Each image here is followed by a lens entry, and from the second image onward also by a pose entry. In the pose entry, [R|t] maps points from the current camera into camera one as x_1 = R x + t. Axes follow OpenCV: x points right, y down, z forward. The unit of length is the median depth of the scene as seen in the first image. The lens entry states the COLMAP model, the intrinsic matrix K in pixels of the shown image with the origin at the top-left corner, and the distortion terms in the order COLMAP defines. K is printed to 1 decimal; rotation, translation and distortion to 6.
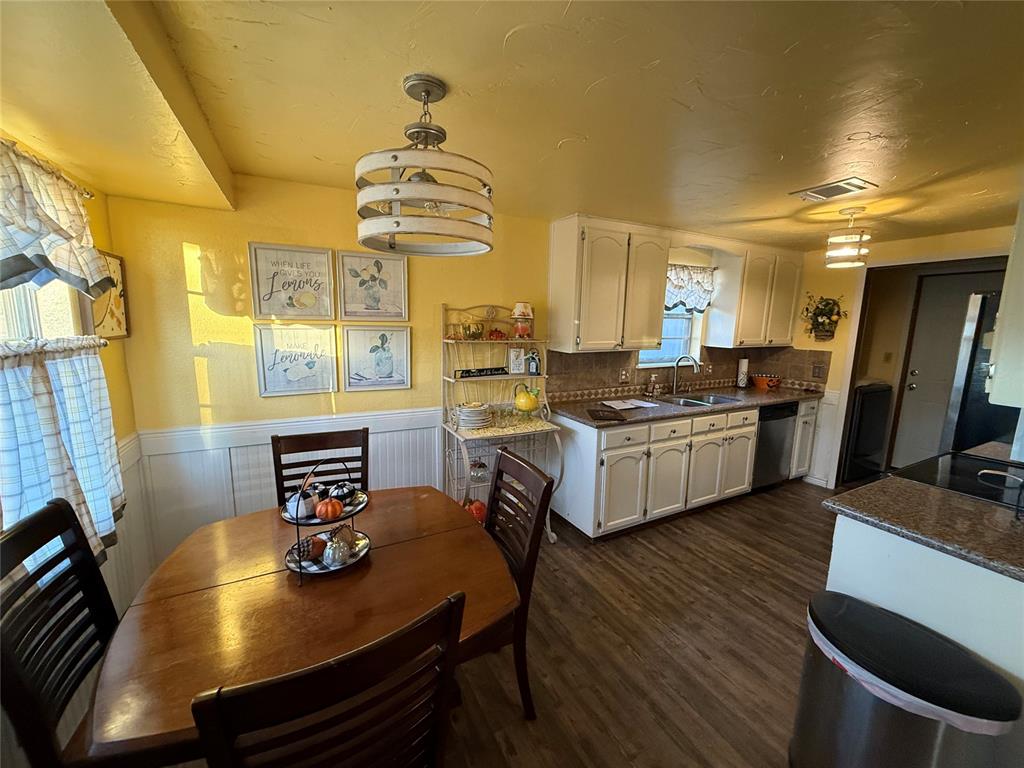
lens RADIAL K [[406.0, 0, 512.0], [0, 406.0, 384.0], [0, 0, 1]] dist [-0.000440, -0.000186]
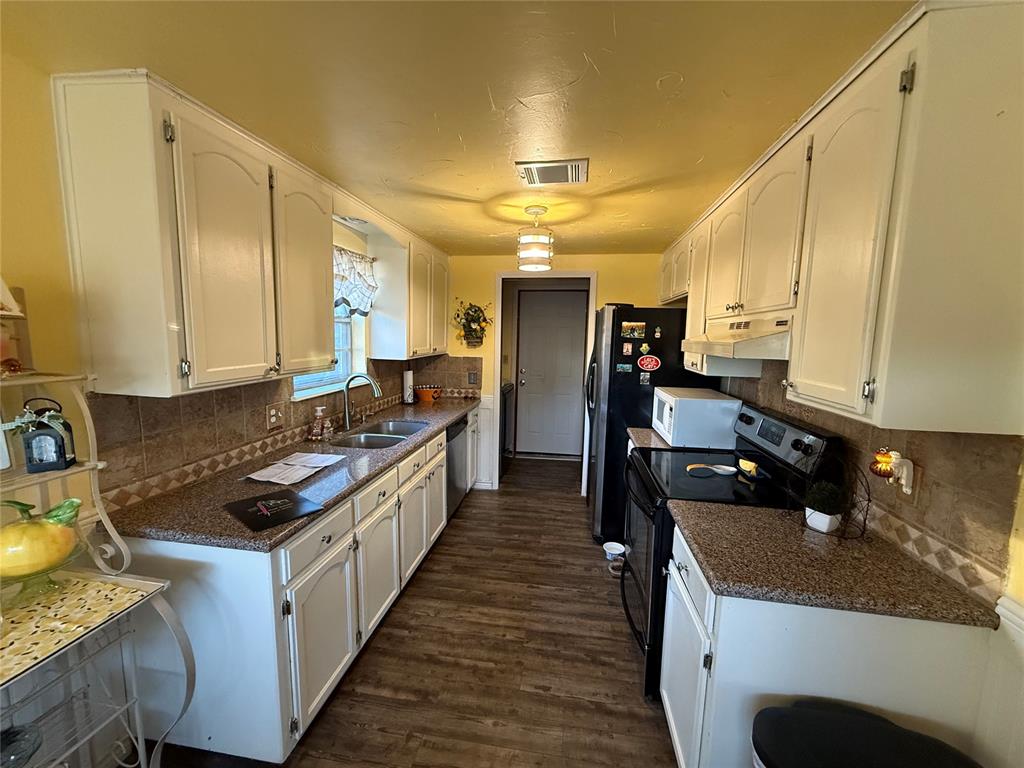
lens RADIAL K [[406.0, 0, 512.0], [0, 406.0, 384.0], [0, 0, 1]] dist [-0.000440, -0.000186]
pose [[0.596904, -0.104015, 0.795542, 0.016276], [0.113651, 0.992524, 0.044496, -0.060232], [-0.794222, 0.063855, 0.604263, 0.388141]]
